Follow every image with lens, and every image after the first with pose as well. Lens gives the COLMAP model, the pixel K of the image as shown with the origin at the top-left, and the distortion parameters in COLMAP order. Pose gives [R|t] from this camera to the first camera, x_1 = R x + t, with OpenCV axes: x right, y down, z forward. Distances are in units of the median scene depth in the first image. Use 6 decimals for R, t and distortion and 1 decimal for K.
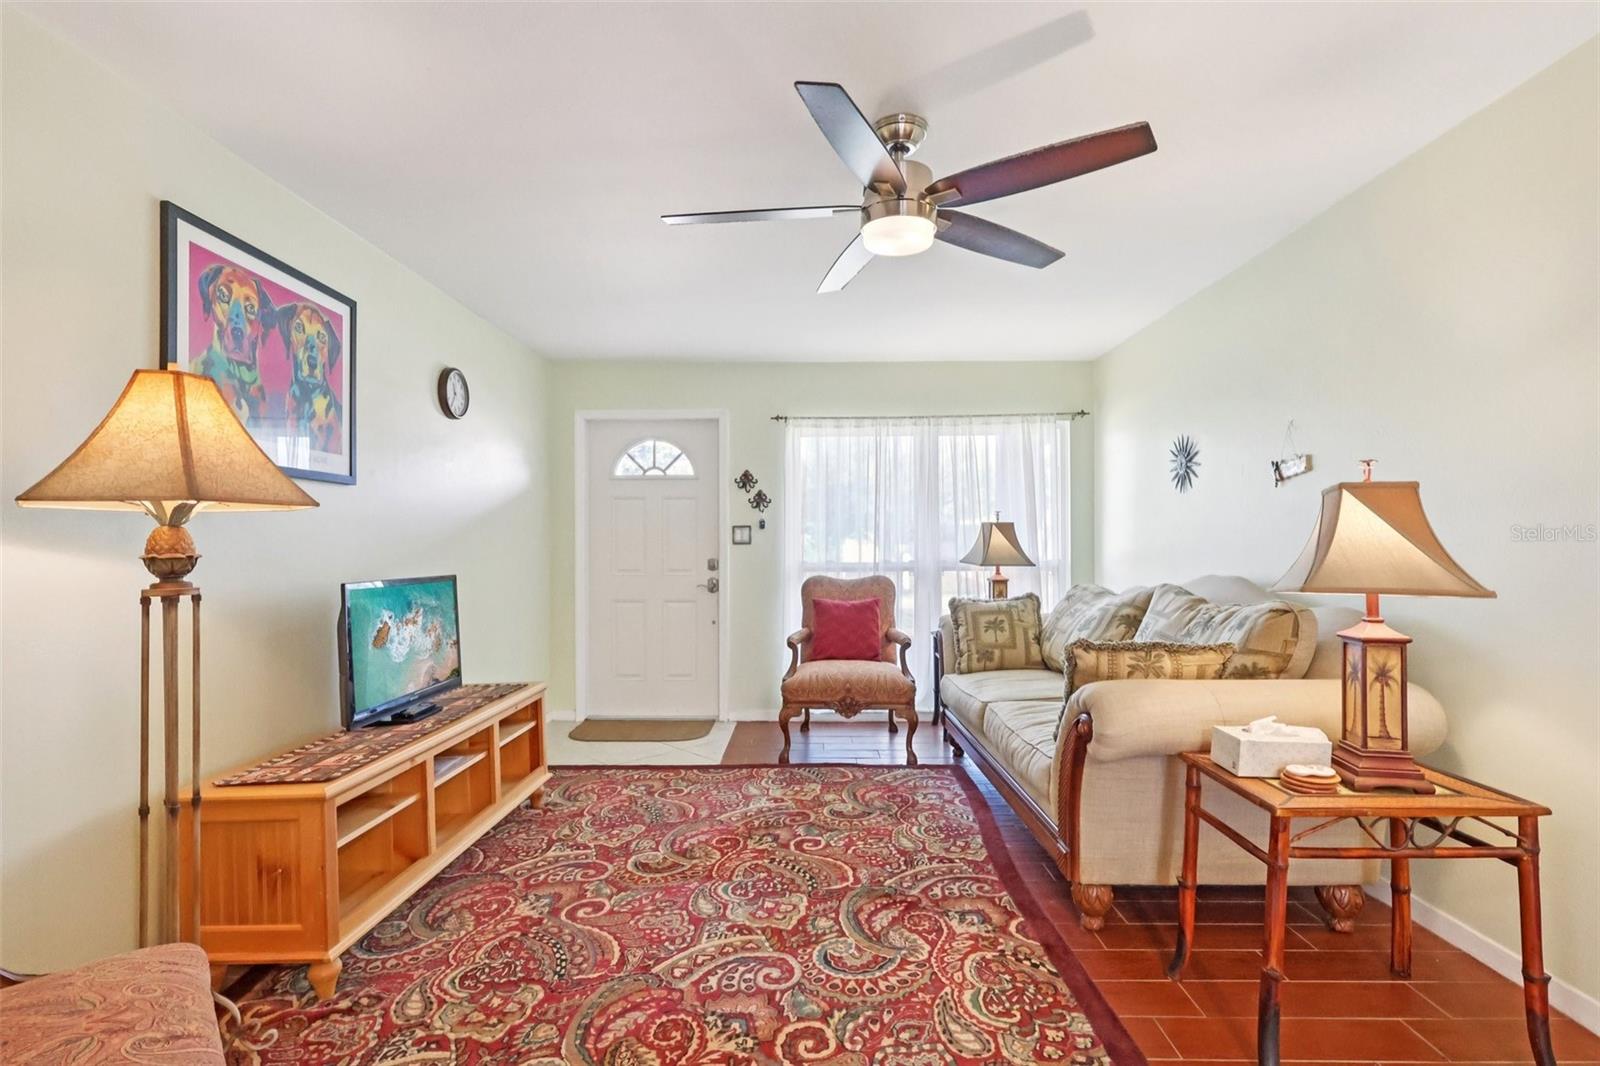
lens RADIAL K [[737.7, 0, 797.6], [0, 737.7, 534.7], [0, 0, 1]] dist [-0.001919, 0.000063]
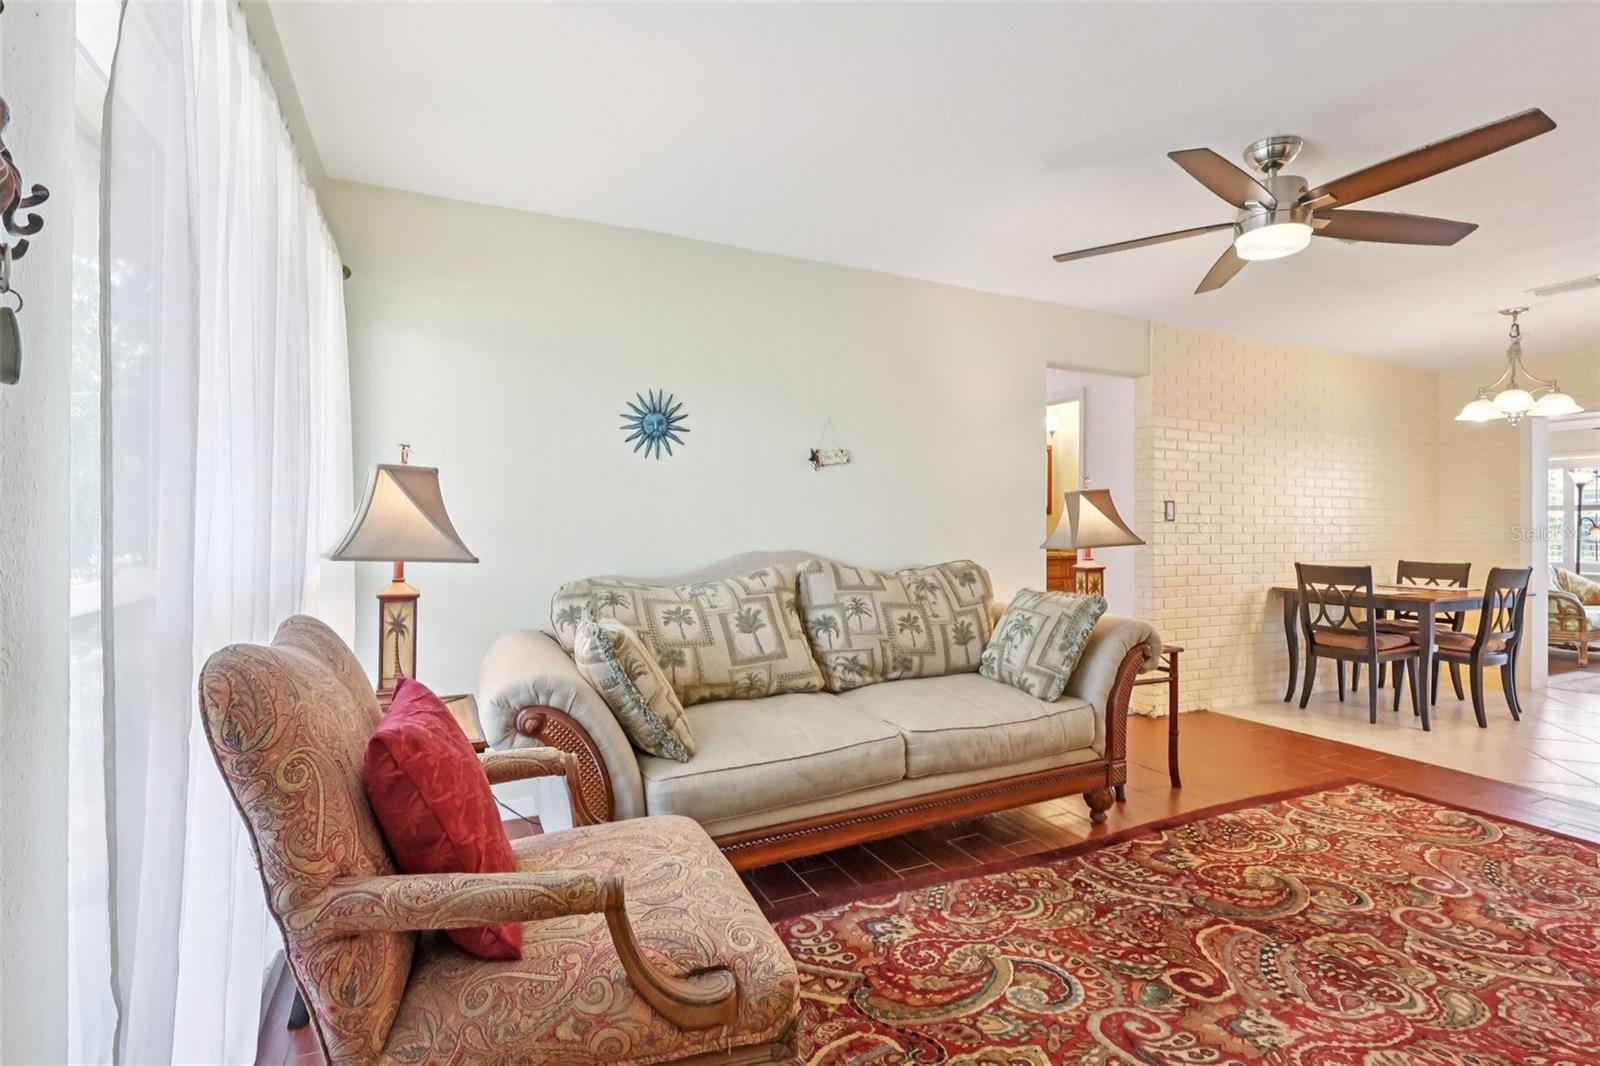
lens RADIAL K [[750.4, 0, 818.2], [0, 750.4, 524.8], [0, 0, 1]] dist [-0.000321, 0.000228]
pose [[-0.460267, 0.005470, 0.887764, -0.460371], [-0.011086, 0.999868, -0.011909, 0.039634], [-0.887711, -0.015323, -0.460146, 1.780237]]
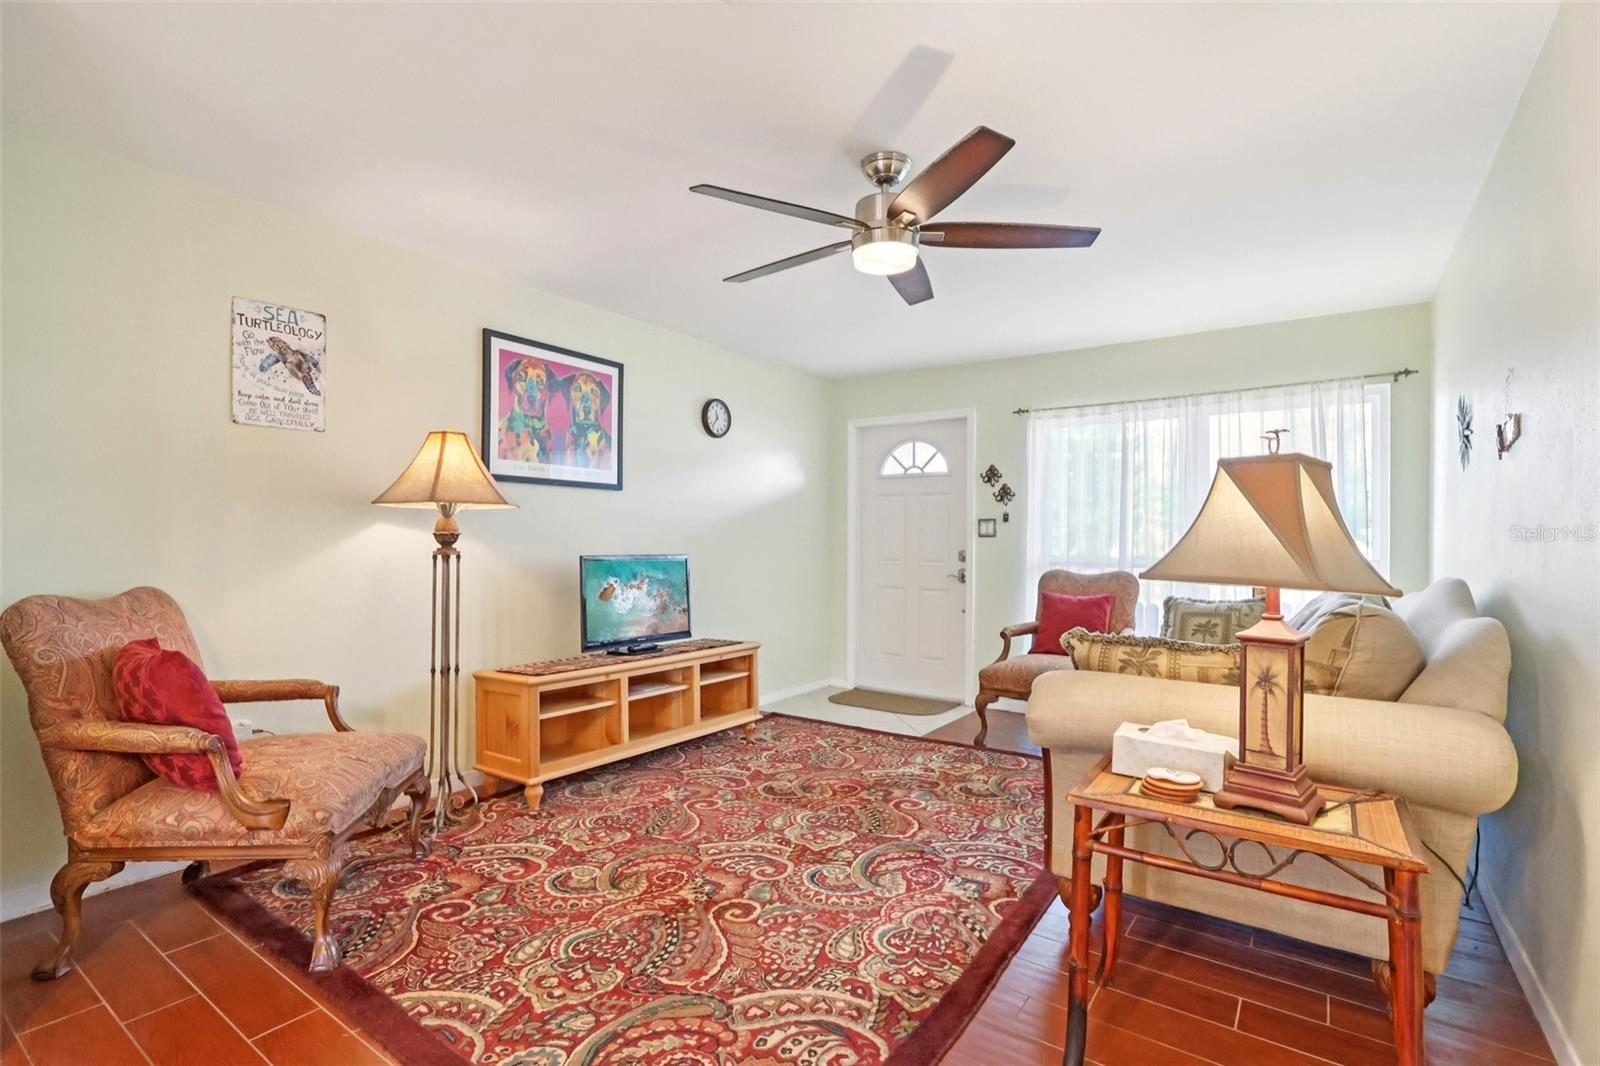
lens RADIAL K [[743.4, 0, 800.0], [0, 743.4, 533.0], [0, 0, 1]] dist [-0.001280, 0.000289]
pose [[0.827105, 0.005006, -0.562025, 0.563667], [-0.004959, 0.999986, 0.001608, 0.013536], [0.562026, 0.001457, 0.827118, -0.014959]]
